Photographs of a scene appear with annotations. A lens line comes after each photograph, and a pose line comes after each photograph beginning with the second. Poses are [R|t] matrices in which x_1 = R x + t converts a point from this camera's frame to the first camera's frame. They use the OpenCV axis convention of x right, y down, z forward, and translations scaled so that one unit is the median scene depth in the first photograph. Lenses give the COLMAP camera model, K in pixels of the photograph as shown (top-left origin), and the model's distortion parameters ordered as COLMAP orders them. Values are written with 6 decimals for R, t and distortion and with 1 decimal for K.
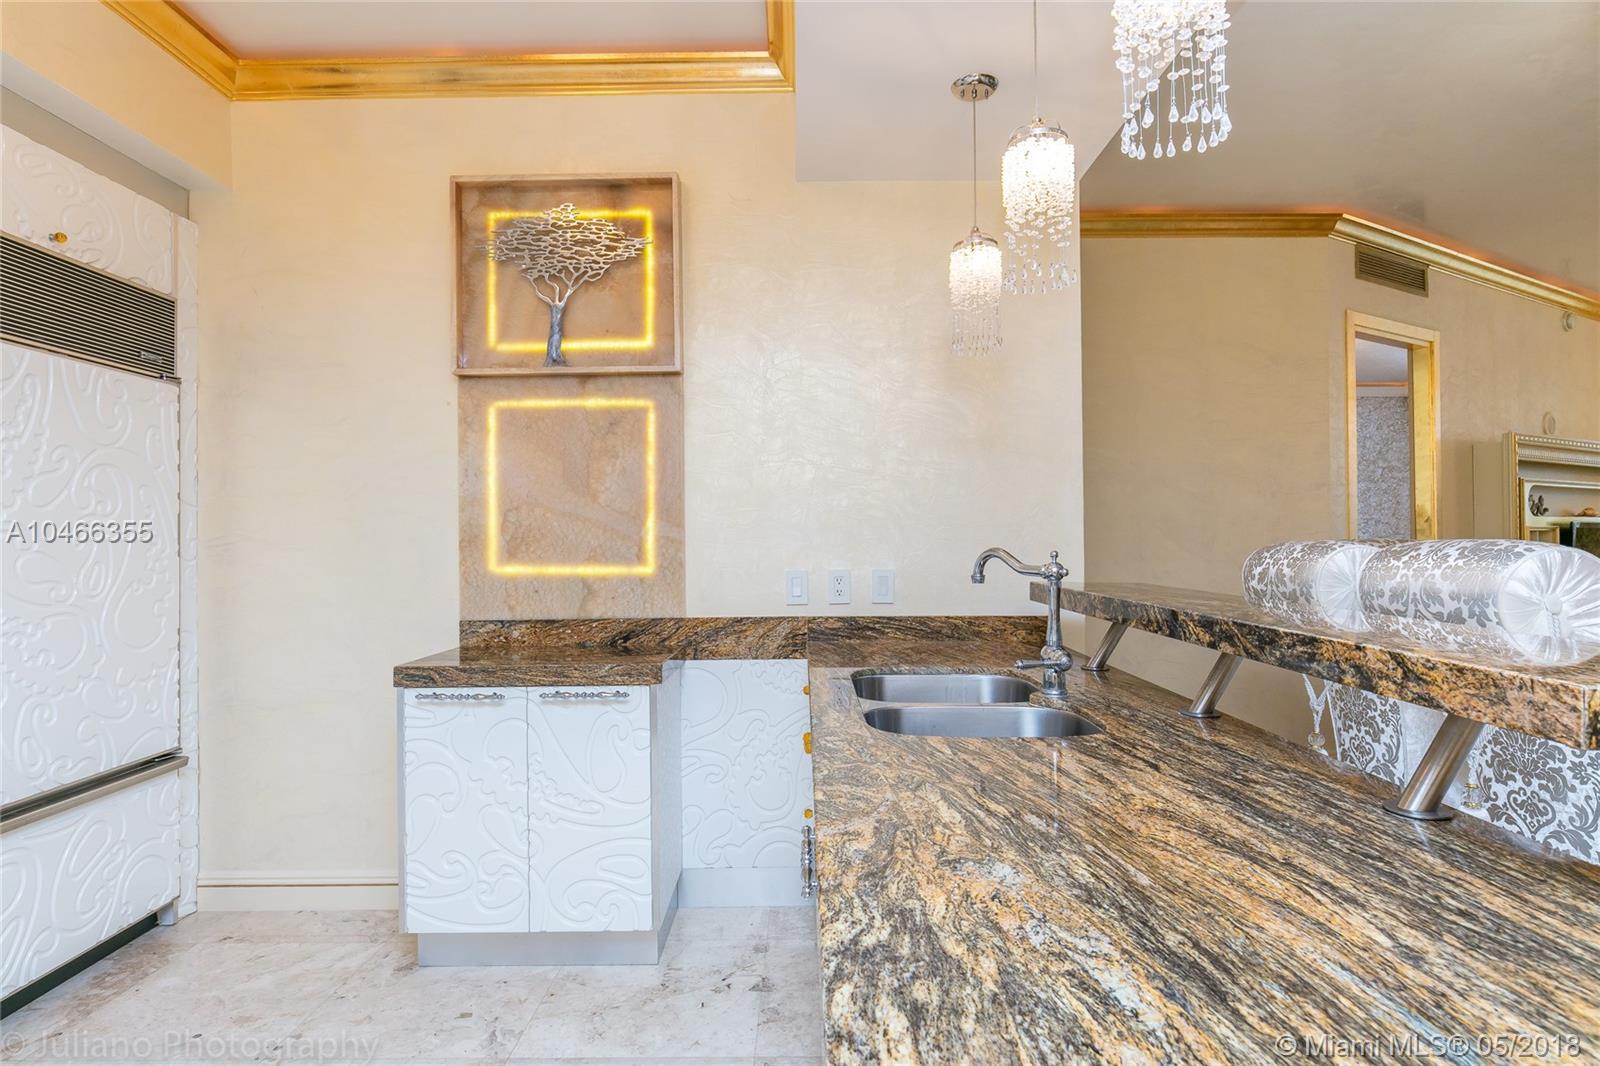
lens RADIAL K [[826.4, 0, 798.3], [0, 826.4, 528.5], [0, 0, 1]] dist [0.000932, -0.000117]
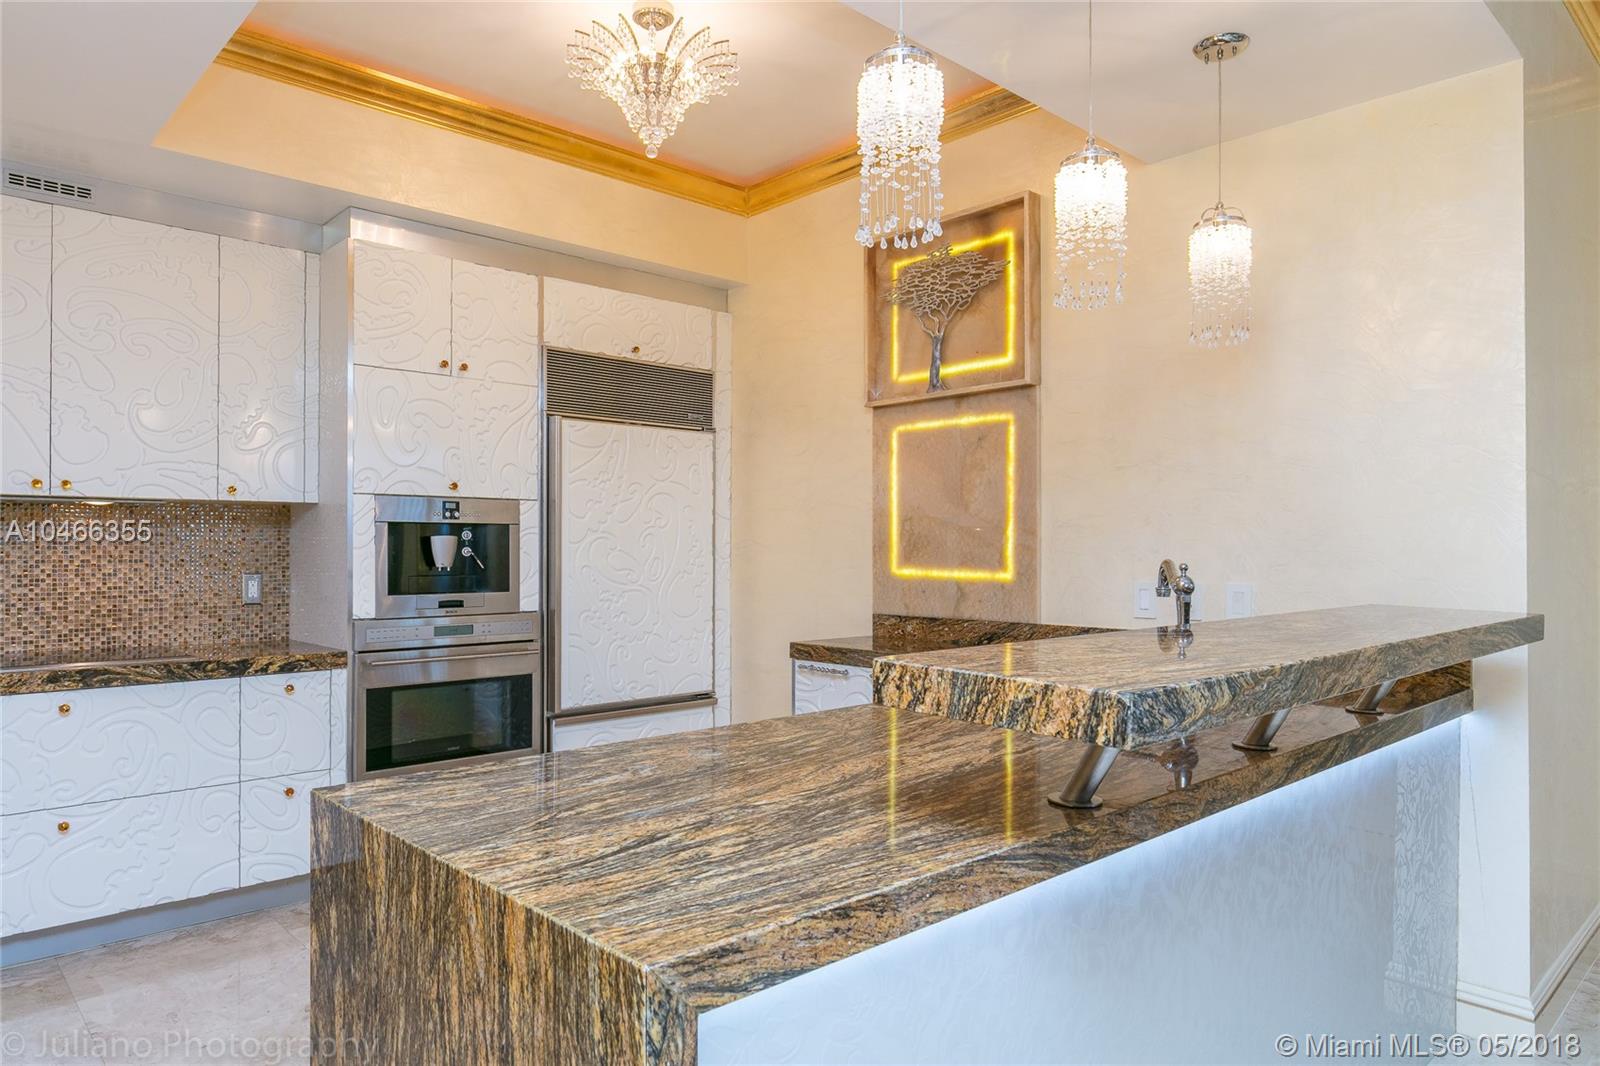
lens RADIAL K [[1008.1, 0, 799.6], [0, 1008.1, 539.2], [0, 0, 1]] dist [-0.000822, -0.000364]
pose [[0.688803, 0.005260, -0.724929, 0.565116], [0.000668, 0.999969, 0.007891, -0.006807], [0.724948, -0.005919, 0.688778, -0.072409]]
